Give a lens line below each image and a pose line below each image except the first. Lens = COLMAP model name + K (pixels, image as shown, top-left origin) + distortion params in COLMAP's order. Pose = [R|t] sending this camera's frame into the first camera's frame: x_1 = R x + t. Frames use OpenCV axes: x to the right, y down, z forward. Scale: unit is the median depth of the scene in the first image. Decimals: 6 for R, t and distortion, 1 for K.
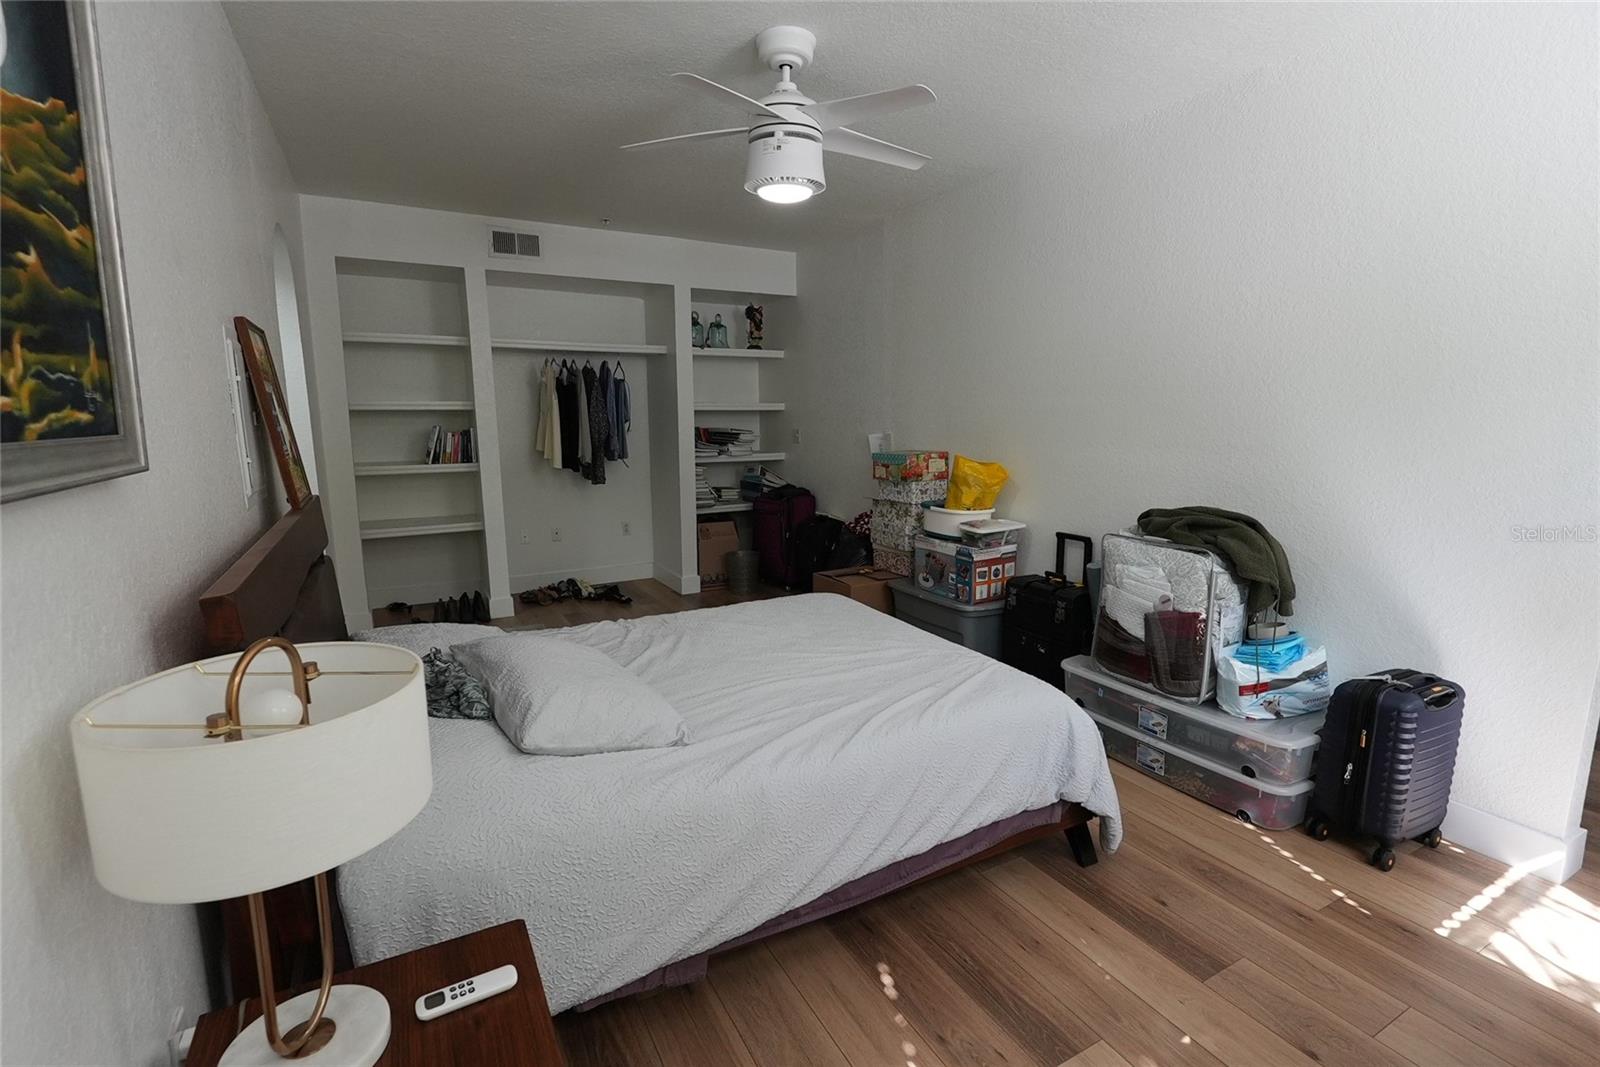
lens RADIAL K [[734.2, 0, 797.3], [0, 734.2, 534.0], [0, 0, 1]] dist [-0.000451, -0.000052]
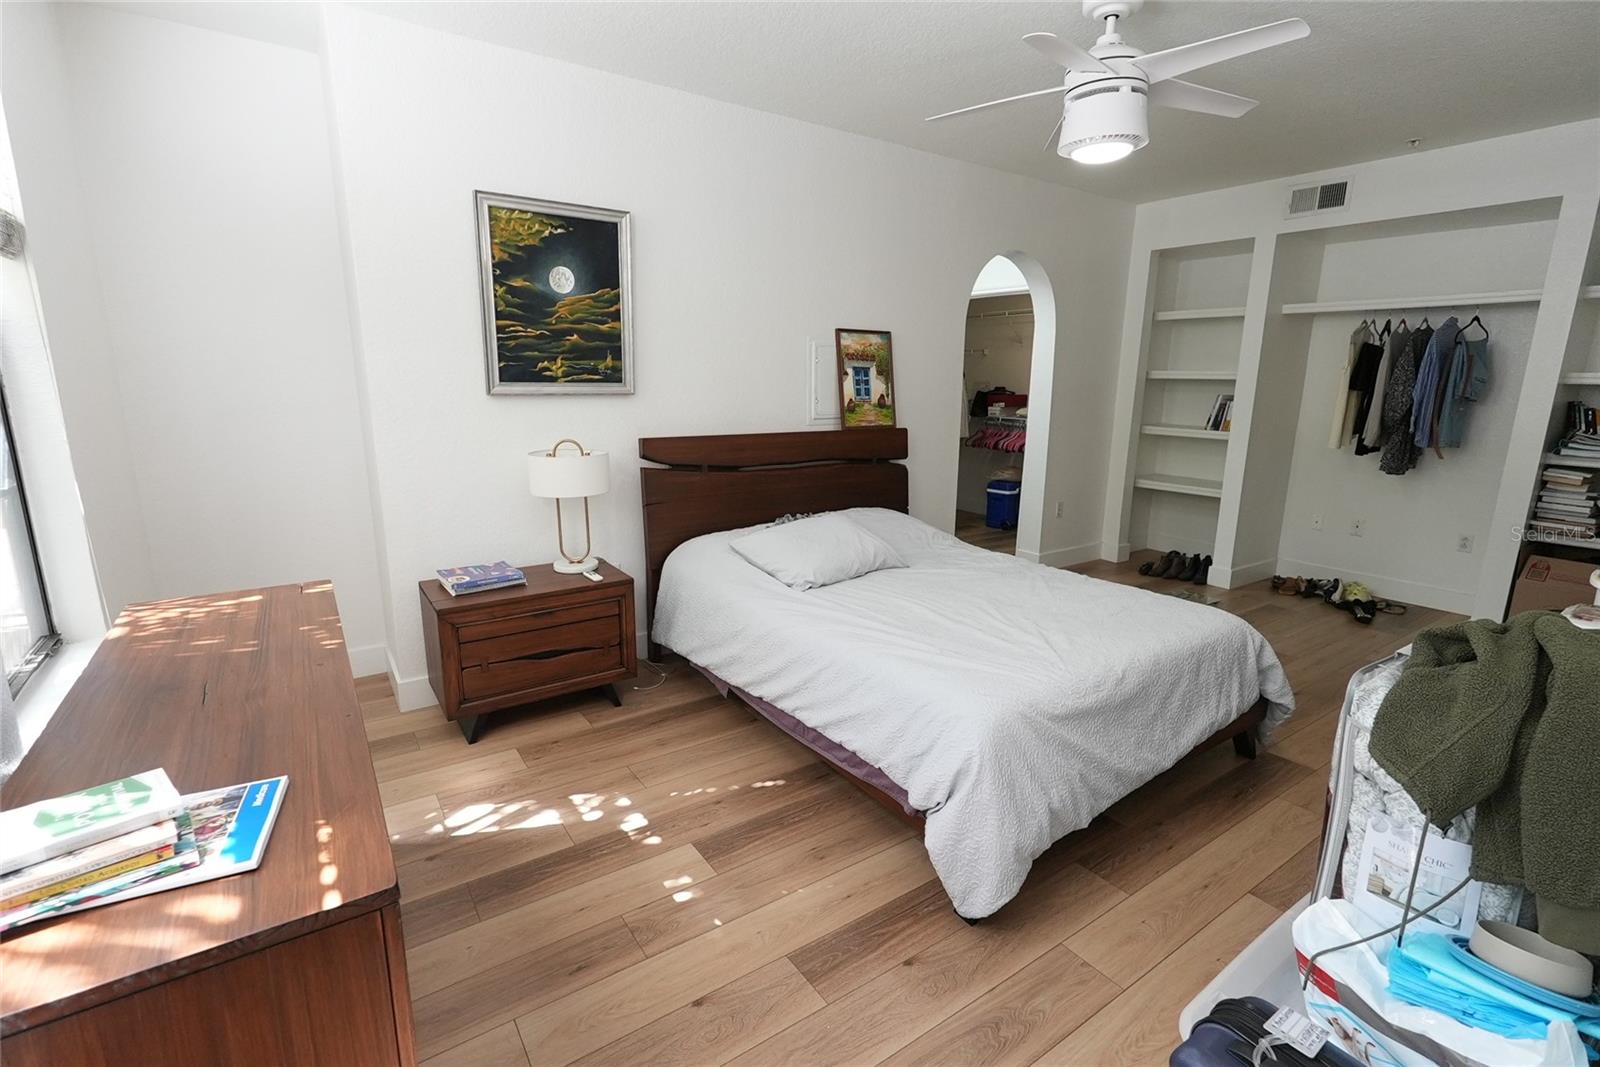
lens RADIAL K [[729.7, 0, 800.0], [0, 729.7, 533.5], [0, 0, 1]] dist [-0.000924, 0.000168]
pose [[0.106844, 0.214761, -0.970805, 1.018395], [-0.173750, 0.965403, 0.194444, -0.105317], [0.978977, 0.147902, 0.140462, 0.576828]]
